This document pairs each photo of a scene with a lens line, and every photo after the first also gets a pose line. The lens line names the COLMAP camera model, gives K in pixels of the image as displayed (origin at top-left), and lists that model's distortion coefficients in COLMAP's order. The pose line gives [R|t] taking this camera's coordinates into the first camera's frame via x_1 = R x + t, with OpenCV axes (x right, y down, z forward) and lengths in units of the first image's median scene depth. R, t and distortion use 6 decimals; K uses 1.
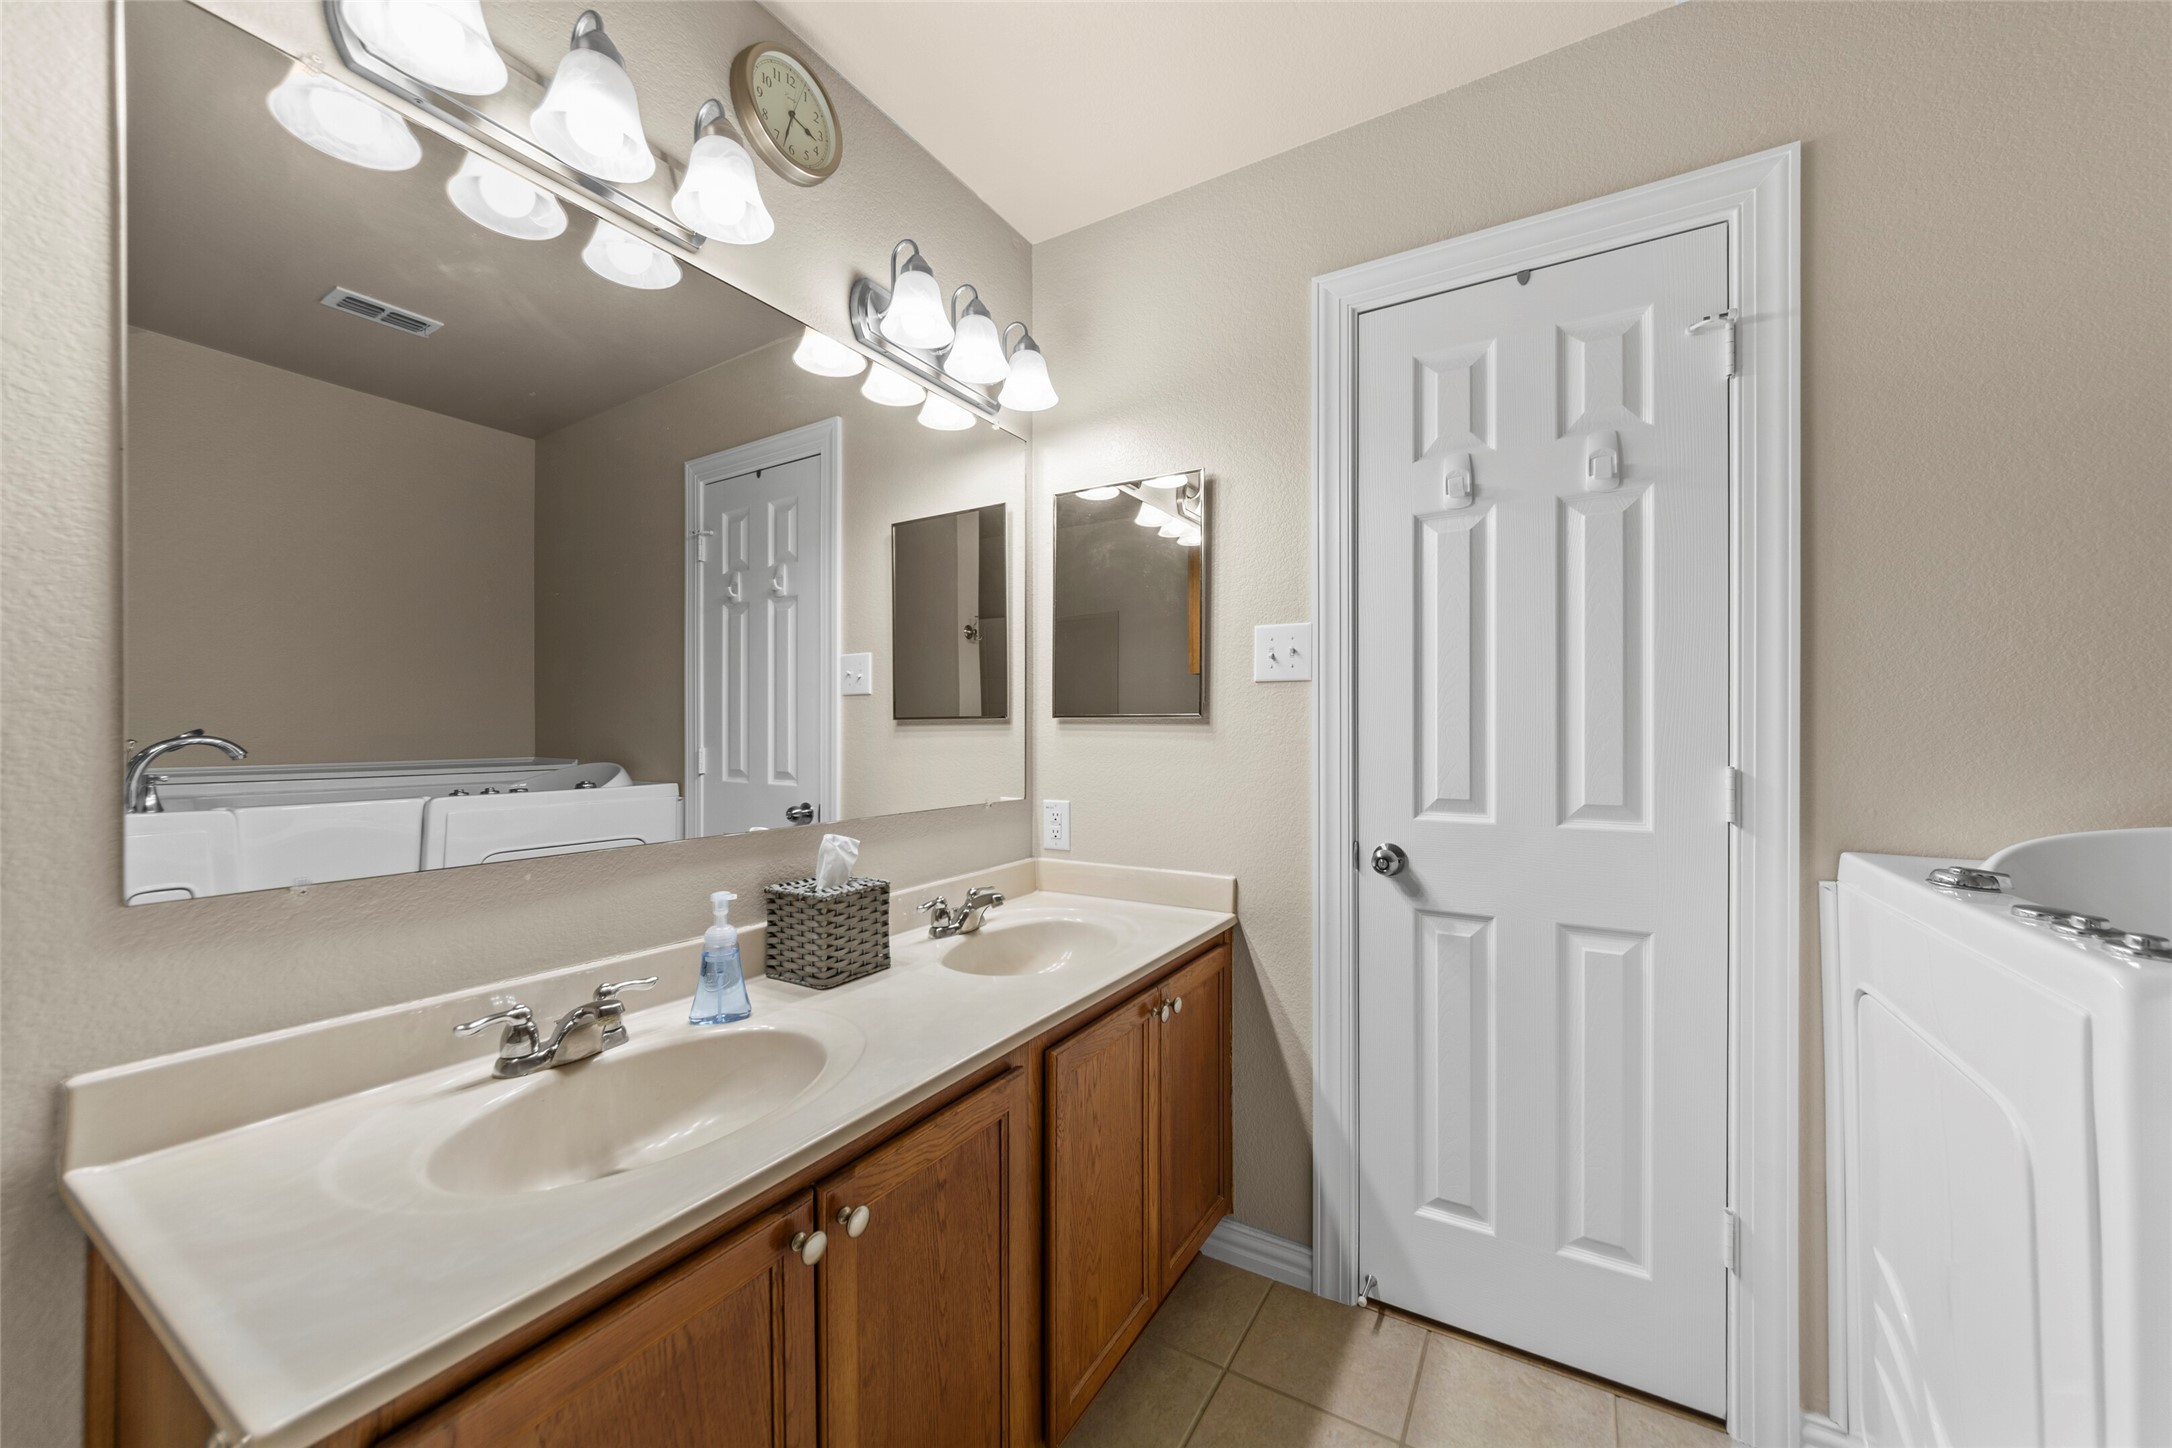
lens RADIAL K [[782.1, 0, 1091.8], [0, 782.1, 751.9], [0, 0, 1]] dist [0.001028, -0.000025]
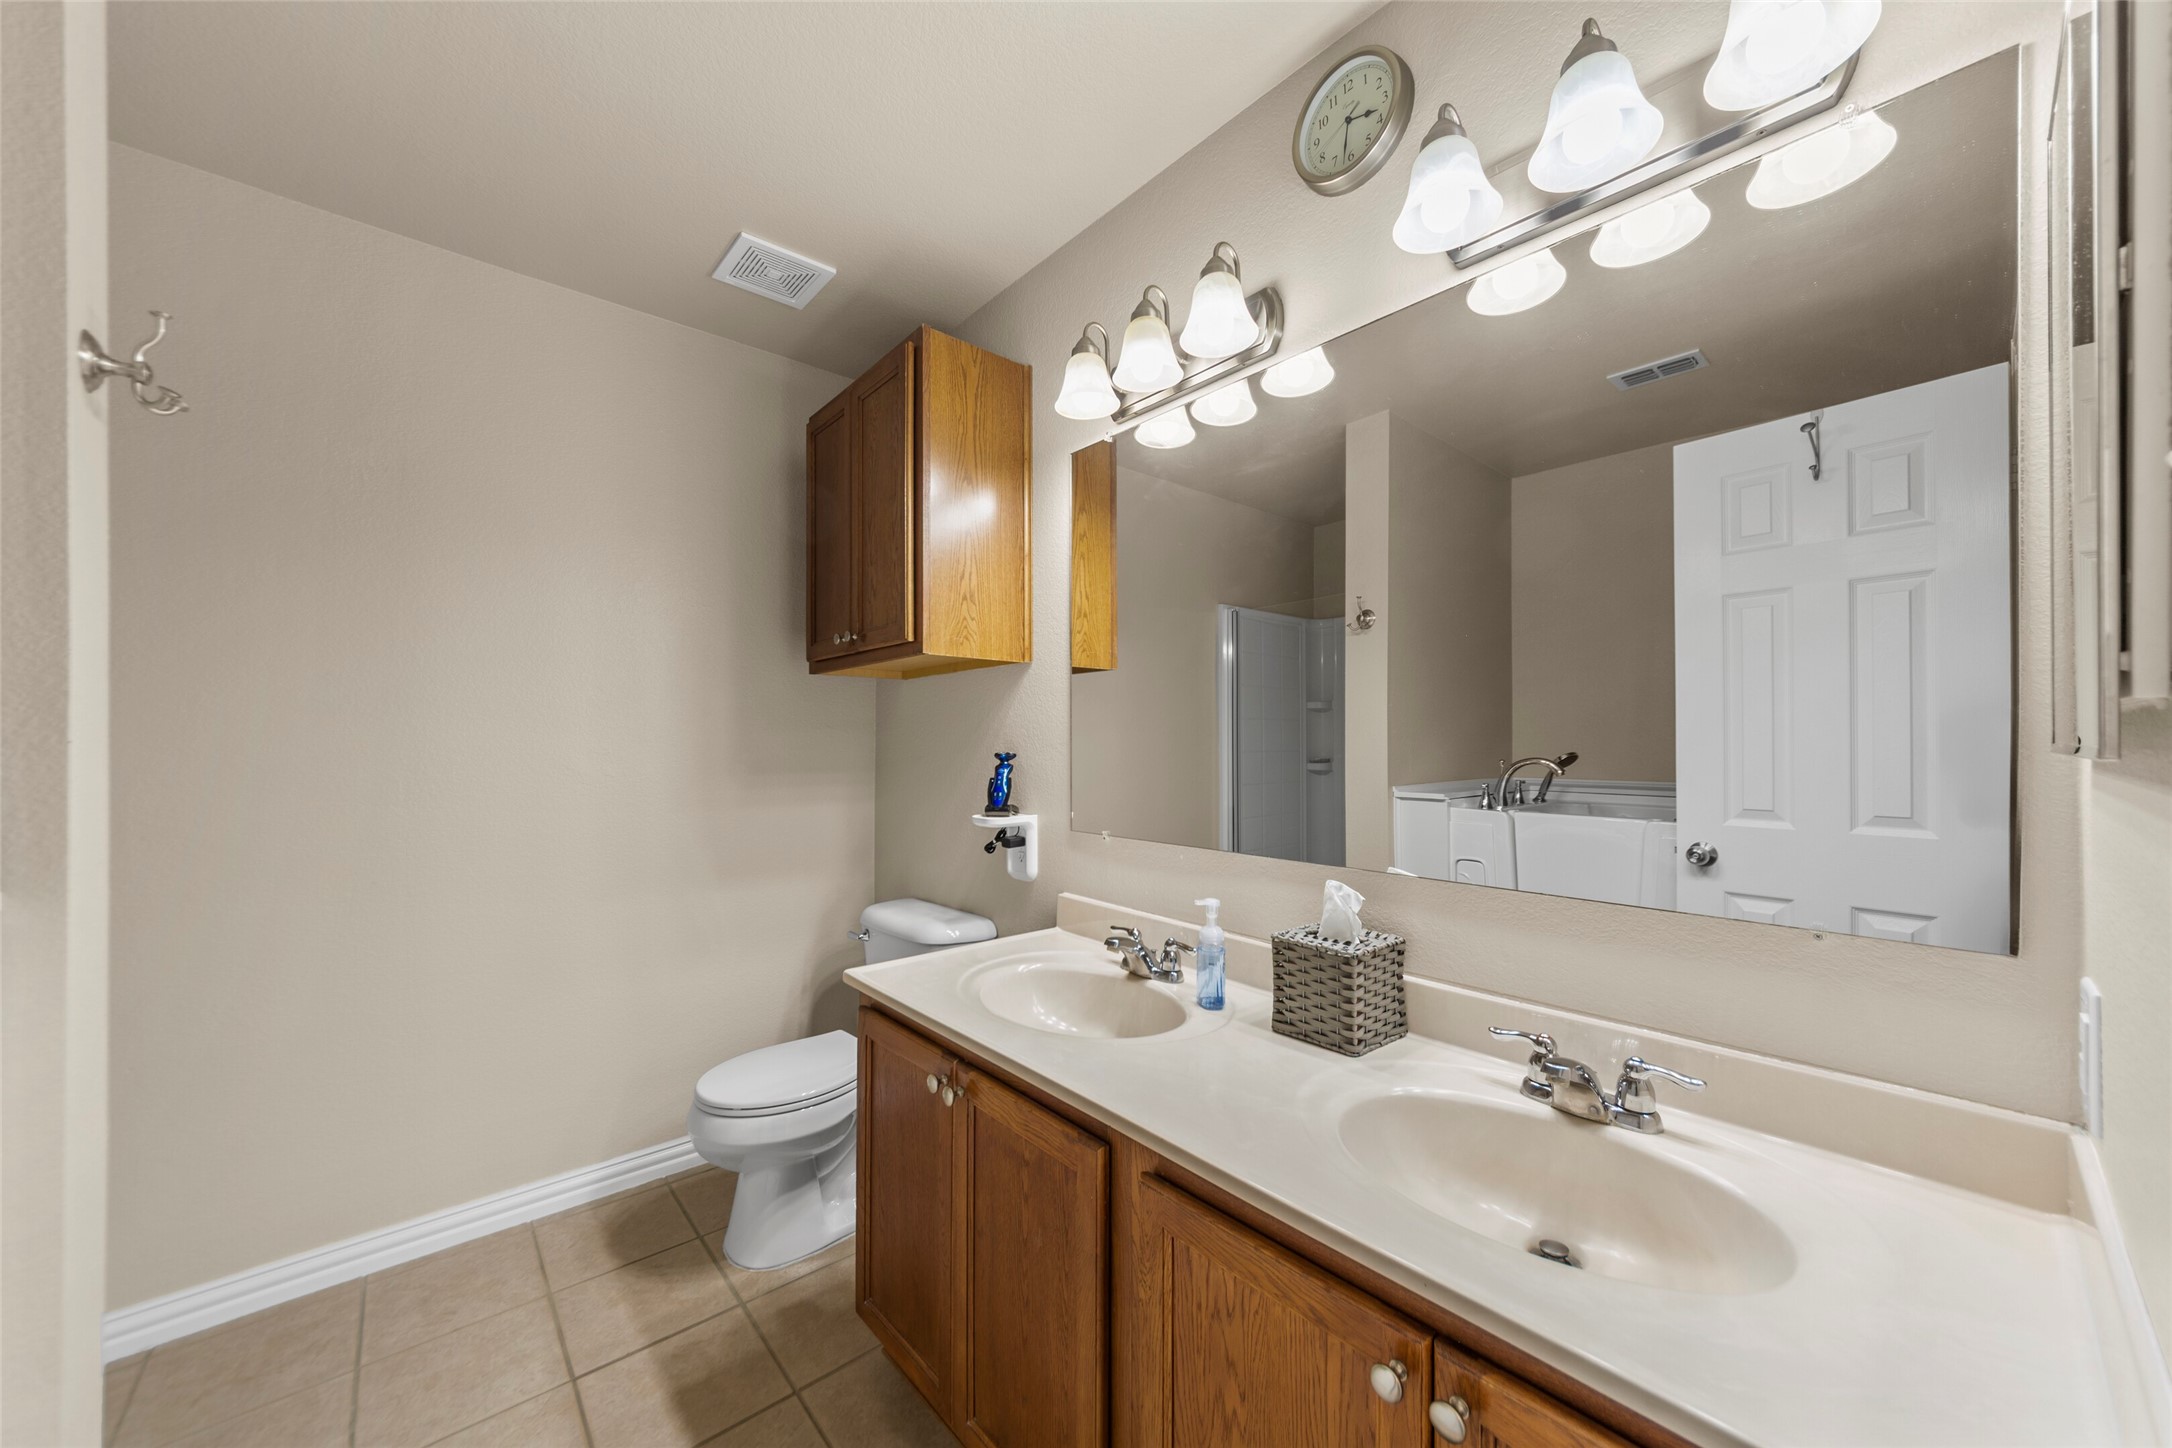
lens RADIAL K [[782.1, 0, 1091.8], [0, 782.1, 751.9], [0, 0, 1]] dist [0.001028, -0.000025]
pose [[-0.303008, -0.017474, -0.952828, 0.568304], [-0.043450, 0.999045, -0.004504, -0.023392], [0.951997, 0.040036, -0.303478, 0.934044]]
